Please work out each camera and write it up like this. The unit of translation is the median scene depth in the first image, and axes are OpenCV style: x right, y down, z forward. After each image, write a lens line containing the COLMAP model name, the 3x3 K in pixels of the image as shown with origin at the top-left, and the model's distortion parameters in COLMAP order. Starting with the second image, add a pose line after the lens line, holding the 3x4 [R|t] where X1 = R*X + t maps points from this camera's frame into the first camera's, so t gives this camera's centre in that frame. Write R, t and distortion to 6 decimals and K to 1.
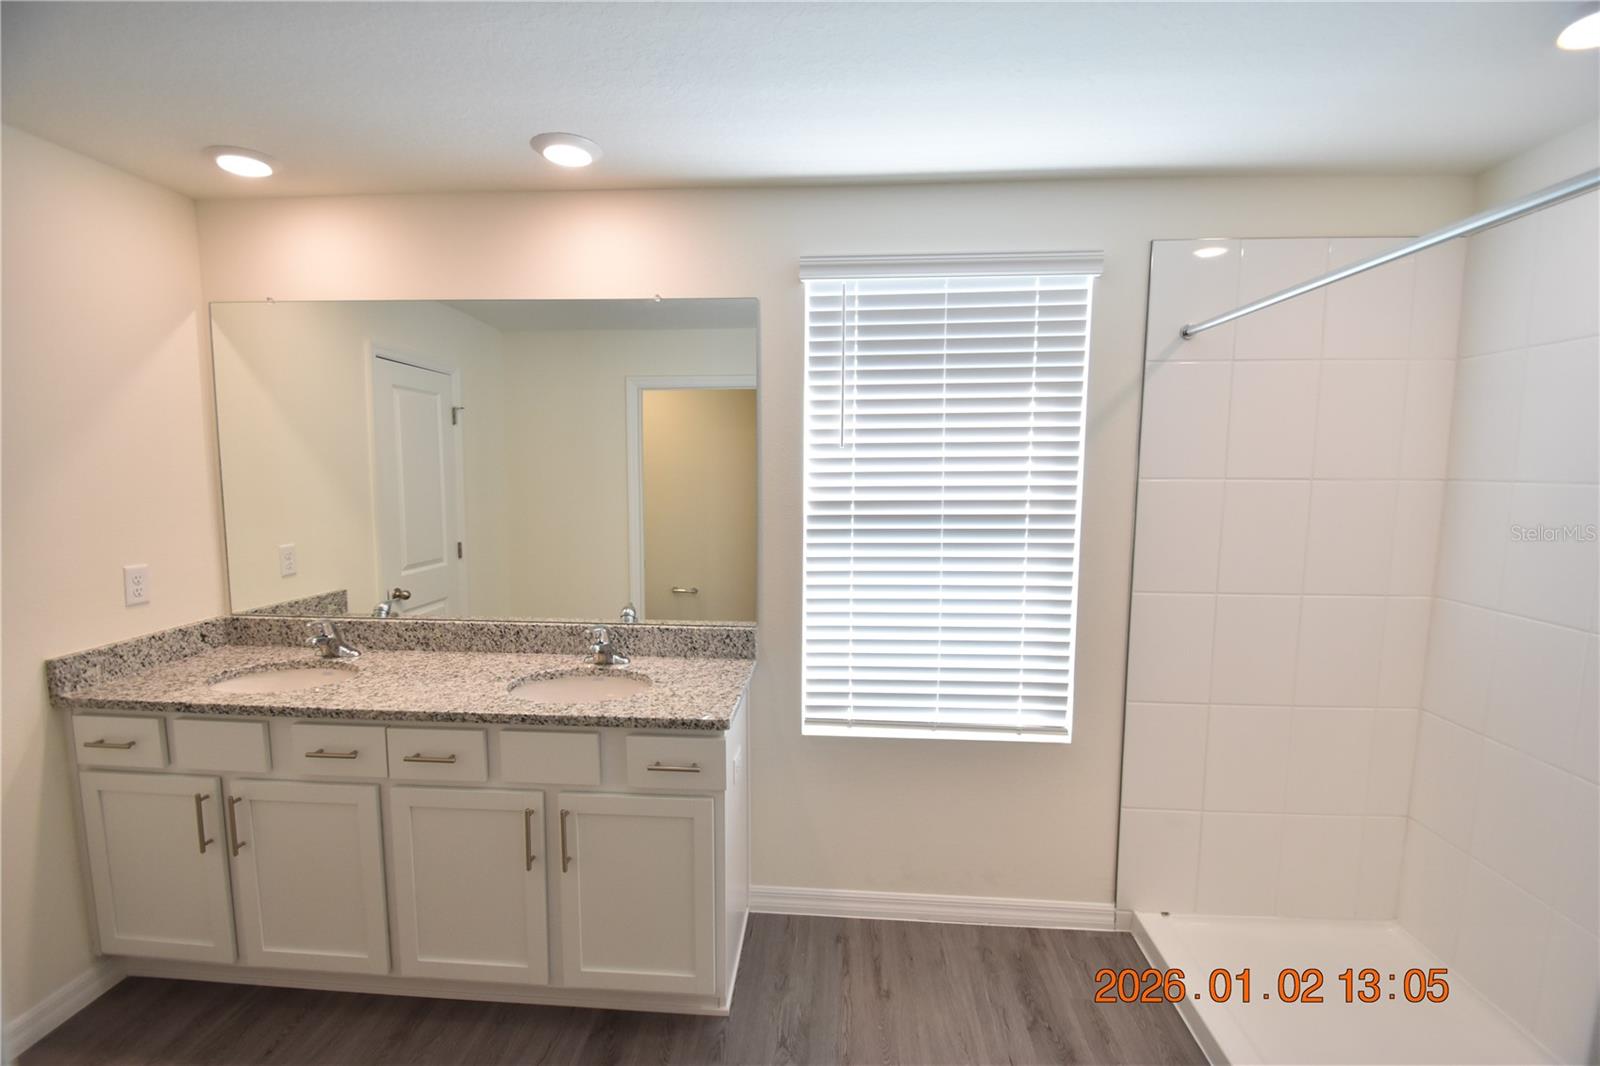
lens RADIAL K [[700.4, 0, 796.9], [0, 700.4, 539.6], [0, 0, 1]] dist [0.013631, -0.015743]
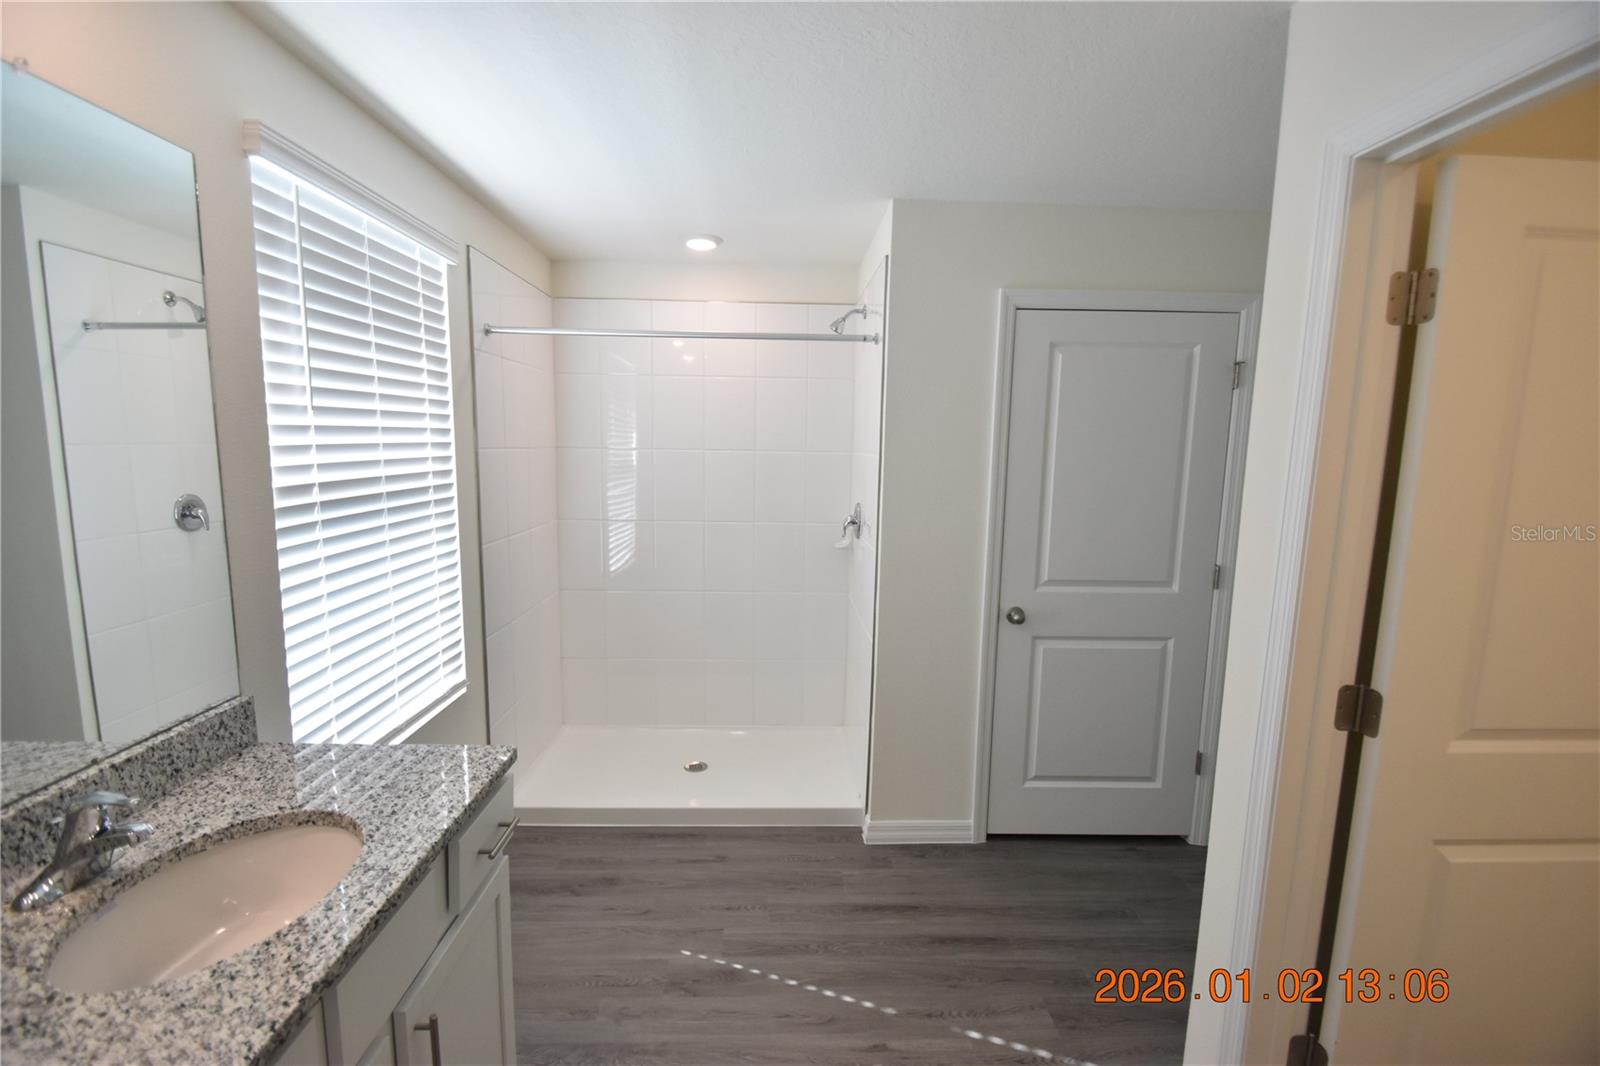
lens RADIAL K [[700.4, 0, 796.9], [0, 700.4, 539.6], [0, 0, 1]] dist [0.013631, -0.015743]
pose [[-0.094245, -0.140545, 0.985578, -0.722794], [0.087120, 0.985023, 0.148797, -0.063285], [-0.991730, 0.099887, -0.080590, 0.561061]]
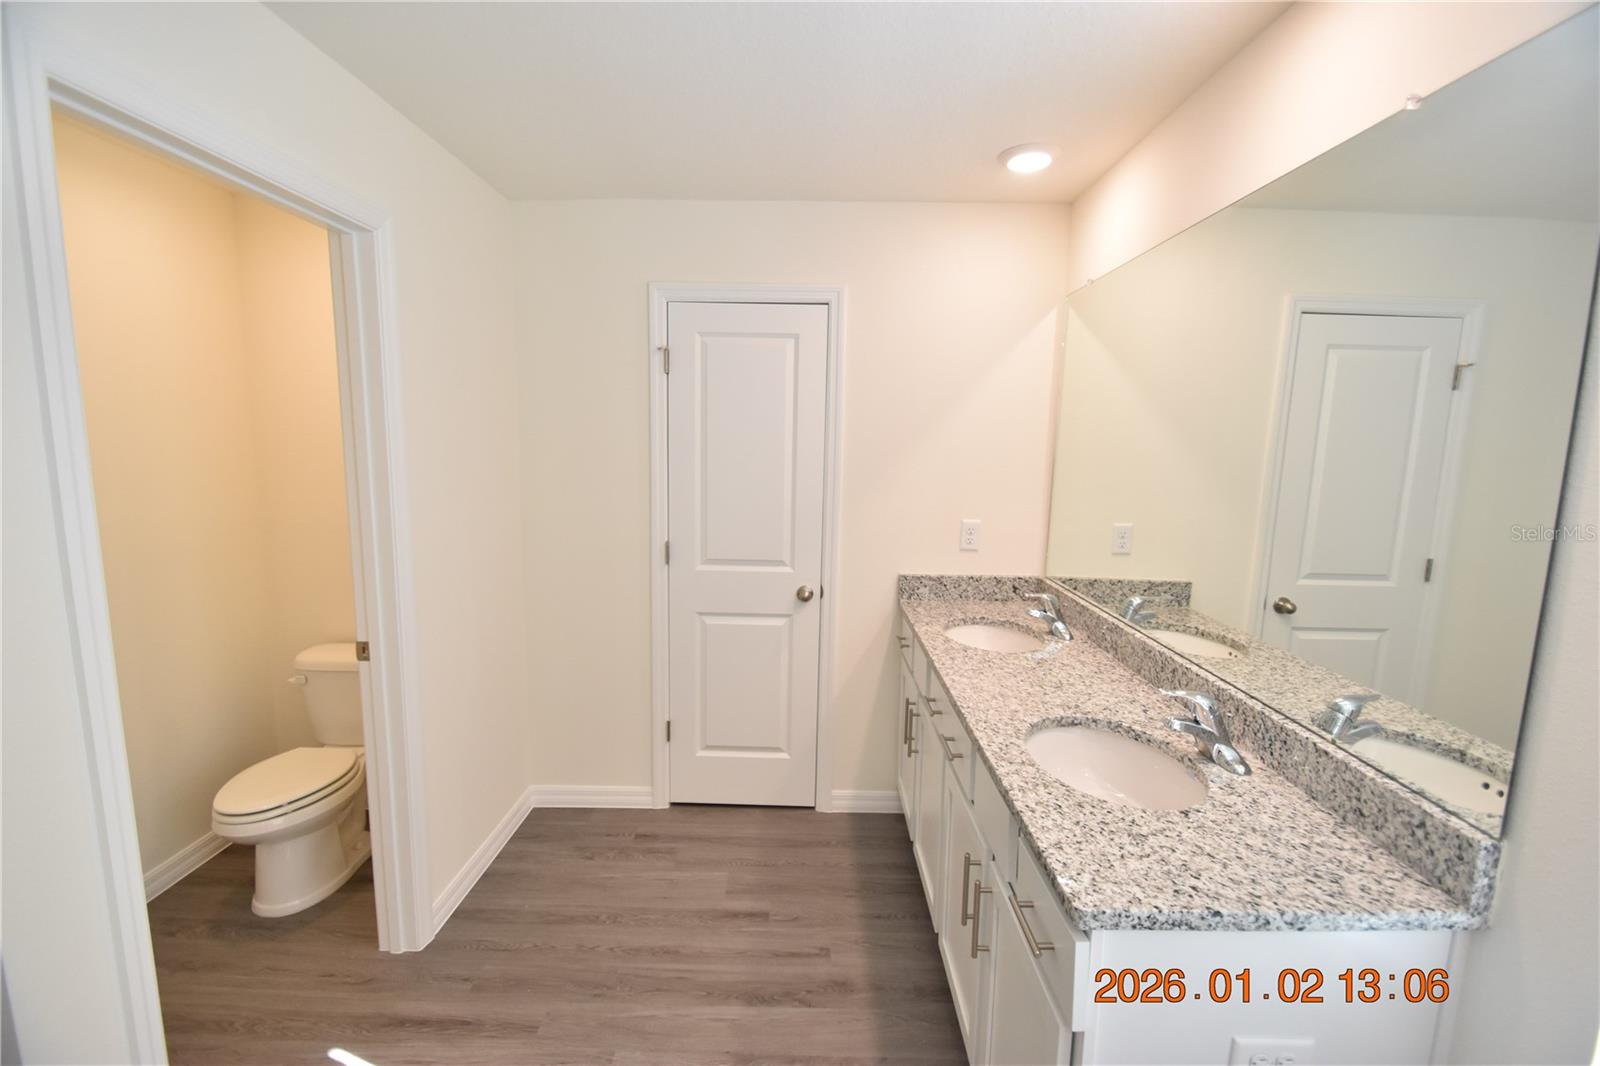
lens RADIAL K [[700.4, 0, 796.9], [0, 700.4, 539.6], [0, 0, 1]] dist [0.013631, -0.015743]
pose [[0.050018, 0.133918, -0.989729, 0.304779], [-0.119226, 0.984684, 0.127210, -0.051181], [0.991607, 0.111638, 0.065218, 0.567605]]
